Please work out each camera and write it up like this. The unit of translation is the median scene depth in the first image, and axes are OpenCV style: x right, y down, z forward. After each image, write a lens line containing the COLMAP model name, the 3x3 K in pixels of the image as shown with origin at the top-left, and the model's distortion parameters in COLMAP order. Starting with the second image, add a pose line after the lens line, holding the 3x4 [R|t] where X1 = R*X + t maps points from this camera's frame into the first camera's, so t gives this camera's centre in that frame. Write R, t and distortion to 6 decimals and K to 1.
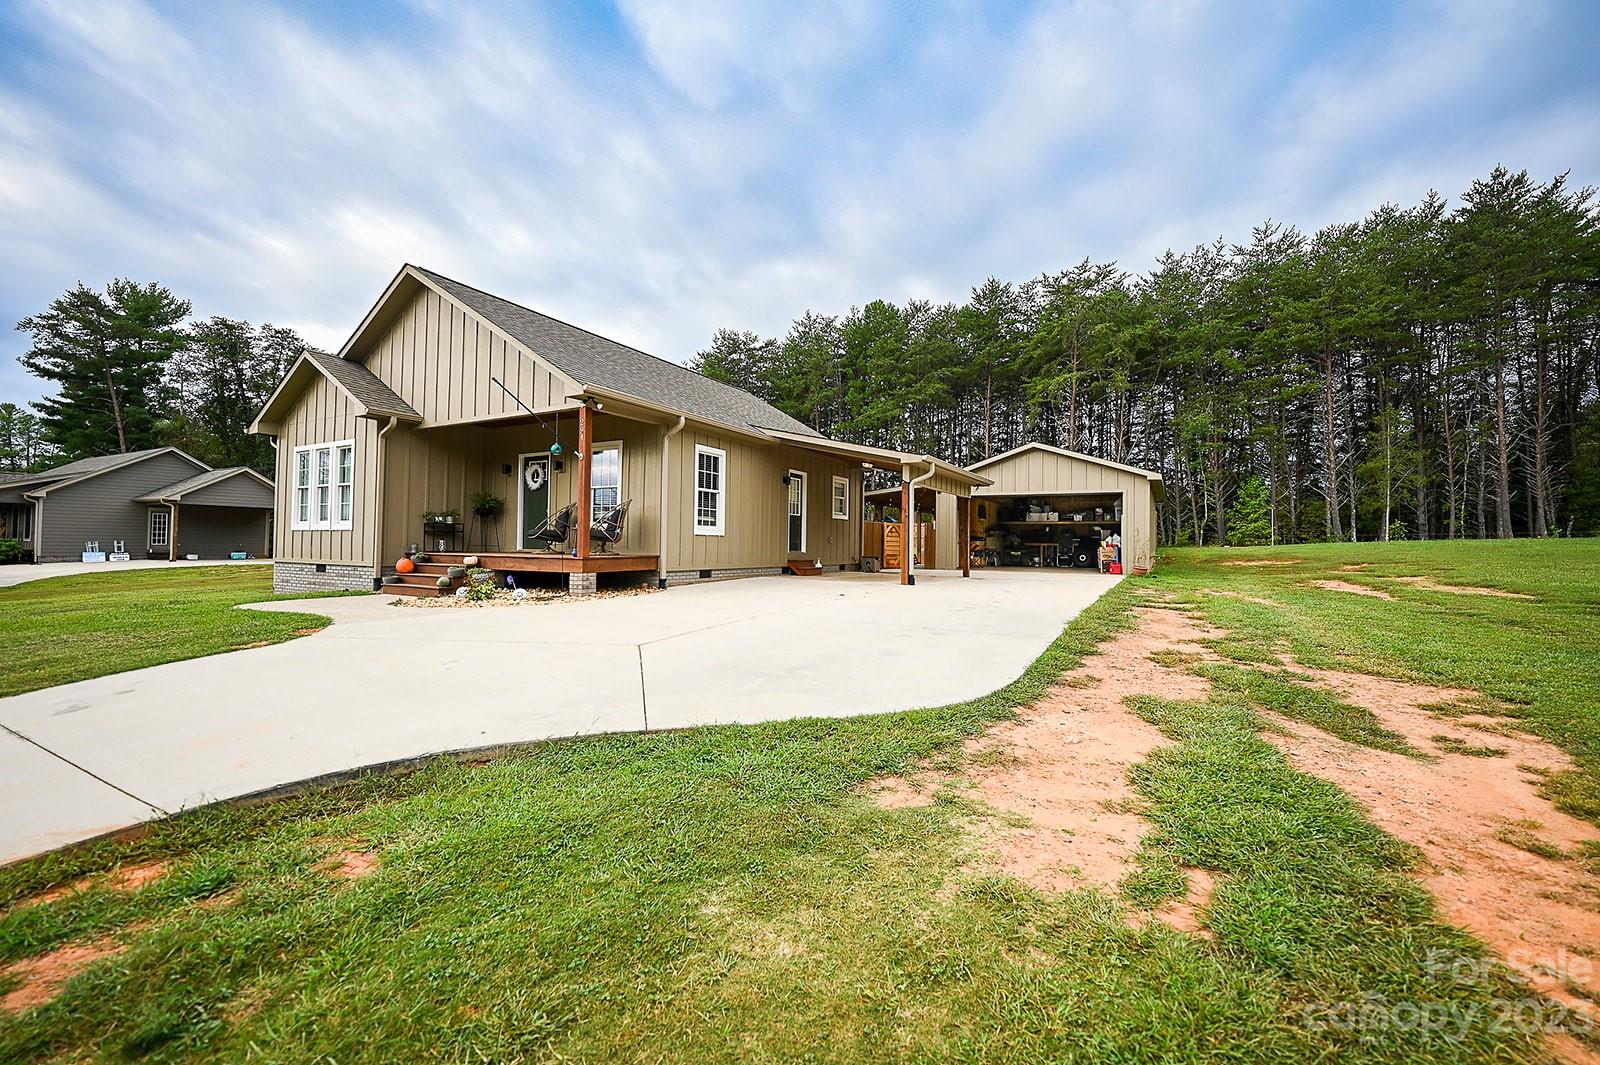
lens RADIAL K [[635.2, 0, 802.7], [0, 635.2, 536.3], [0, 0, 1]] dist [0.000629, -0.000425]
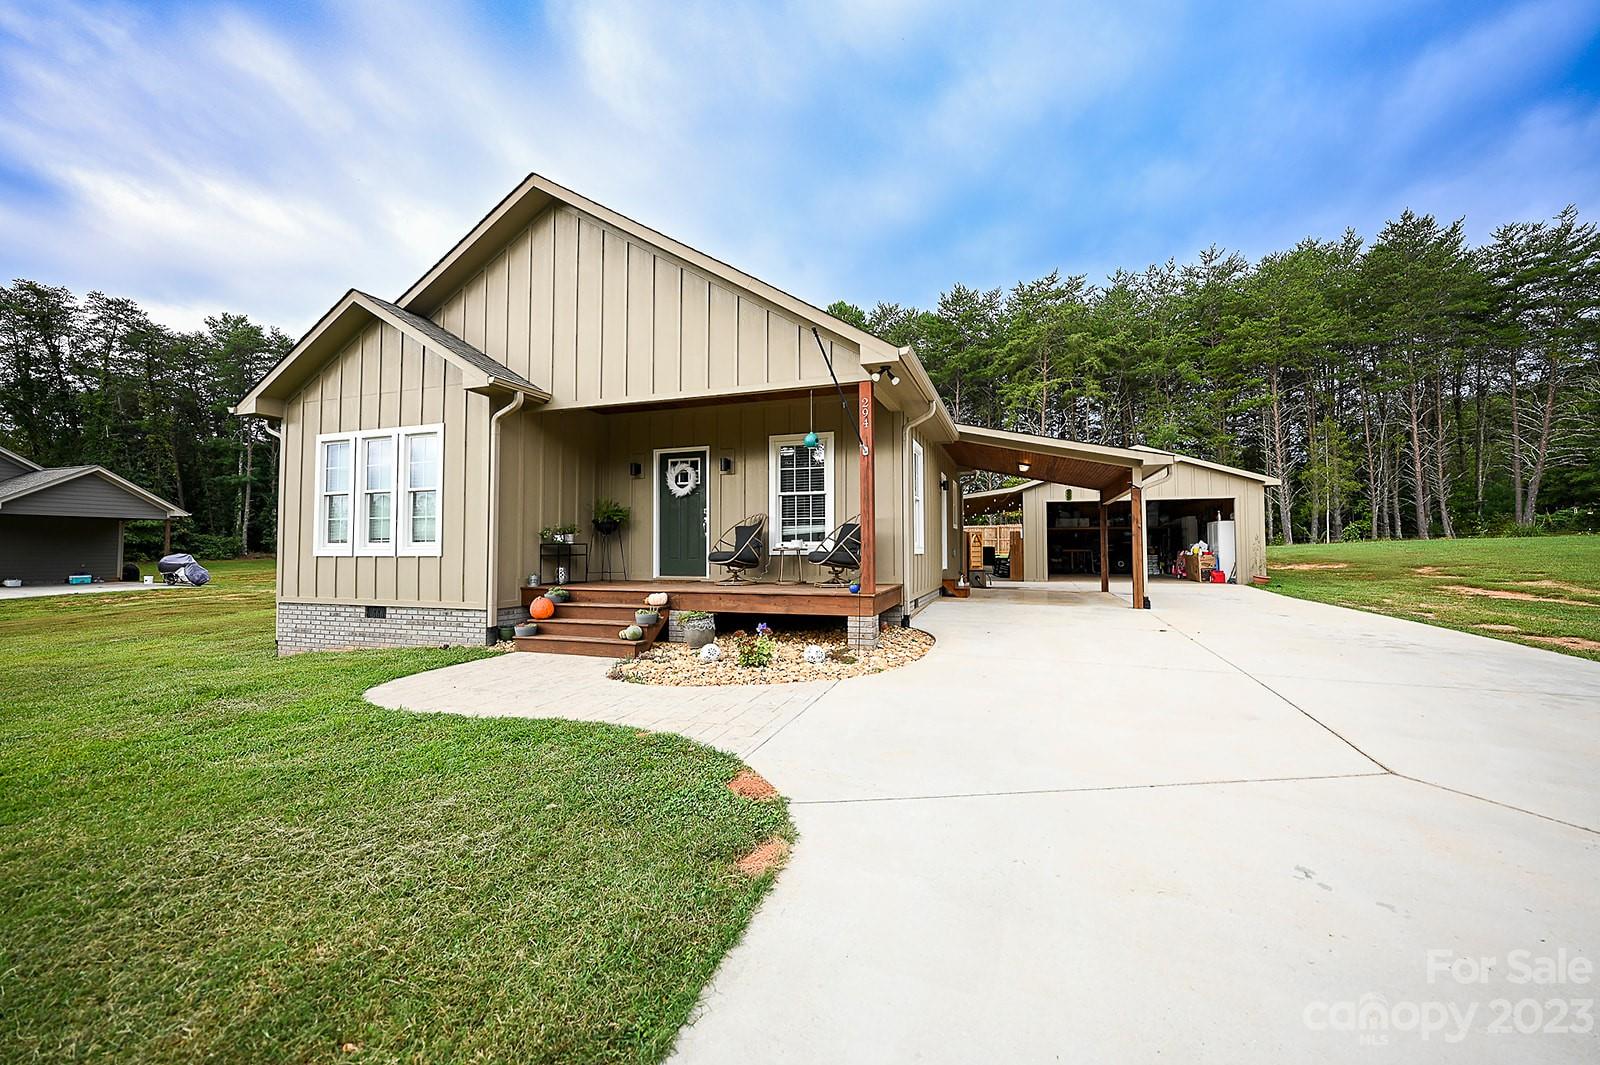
lens RADIAL K [[635.2, 0, 802.0], [0, 635.2, 524.7], [0, 0, 1]] dist [0.000629, -0.000425]
pose [[0.983041, -0.009124, 0.183156, -0.283254], [0.013924, 0.999592, -0.024936, -0.013218], [-0.182854, 0.027063, 0.982767, 0.160438]]
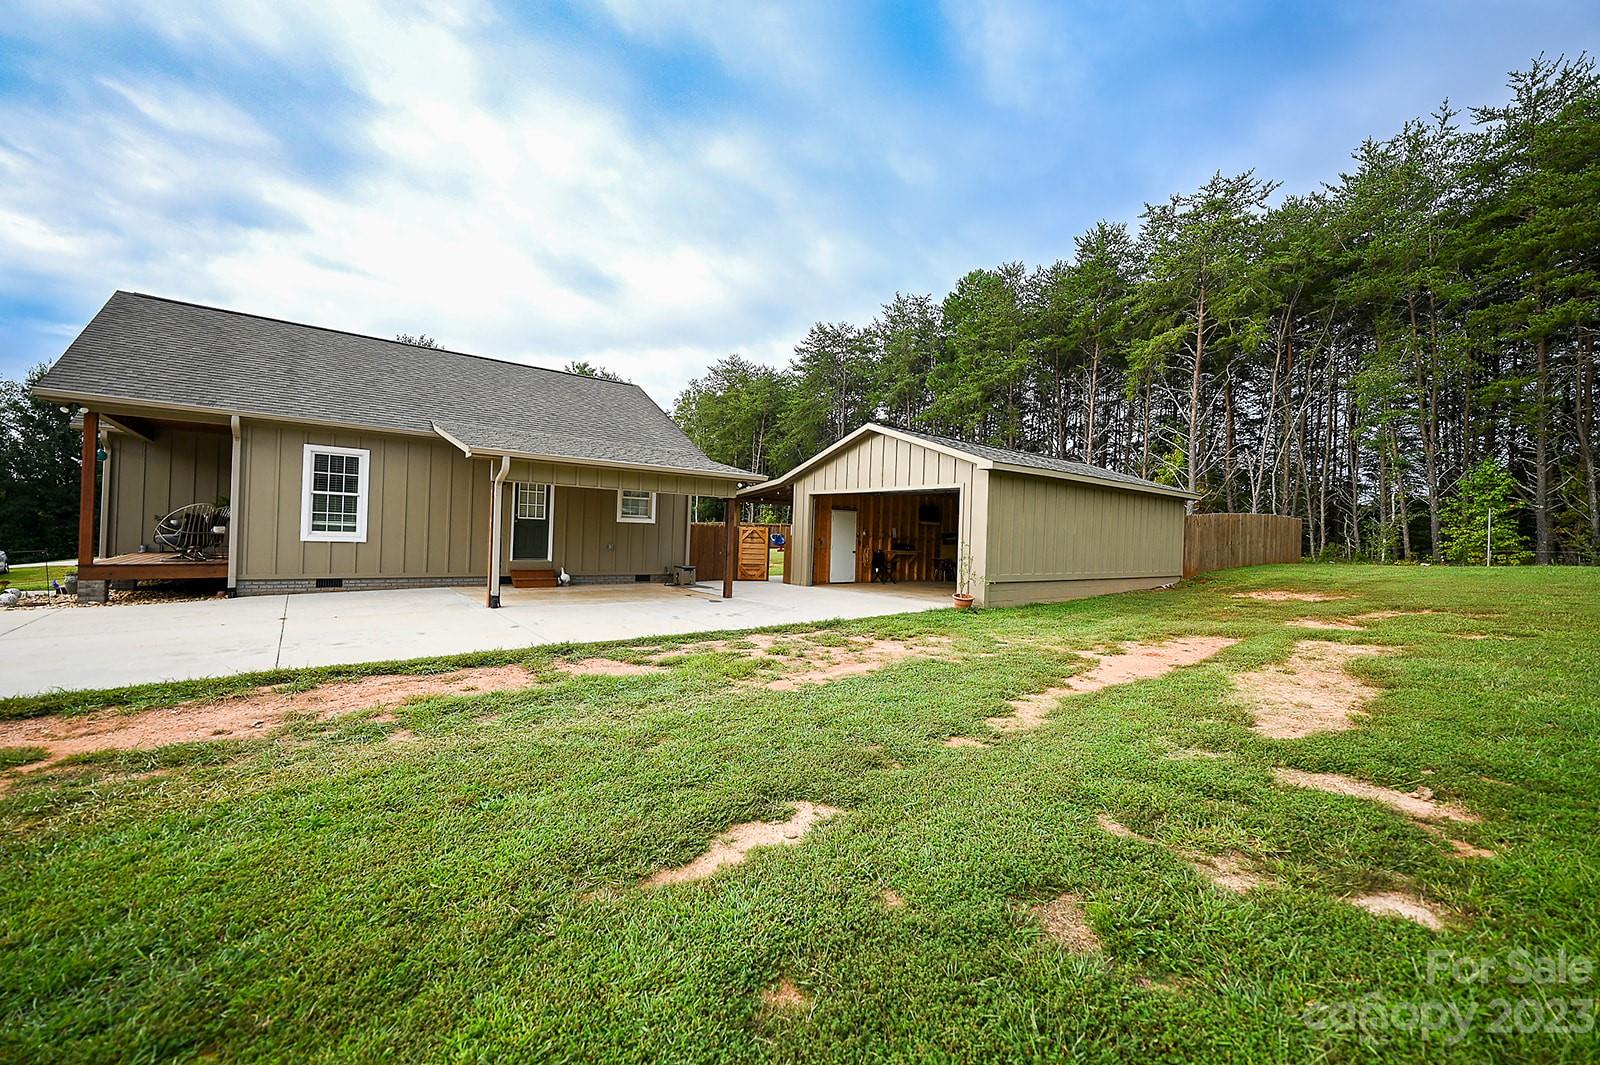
lens RADIAL K [[635.2, 0, 796.5], [0, 635.2, 522.7], [0, 0, 1]] dist [0.000629, -0.000425]
pose [[0.924809, 0.007389, -0.380359, 0.546028], [-0.014080, 0.999791, -0.014814, -0.016239], [0.380170, 0.019055, 0.924720, 0.254090]]
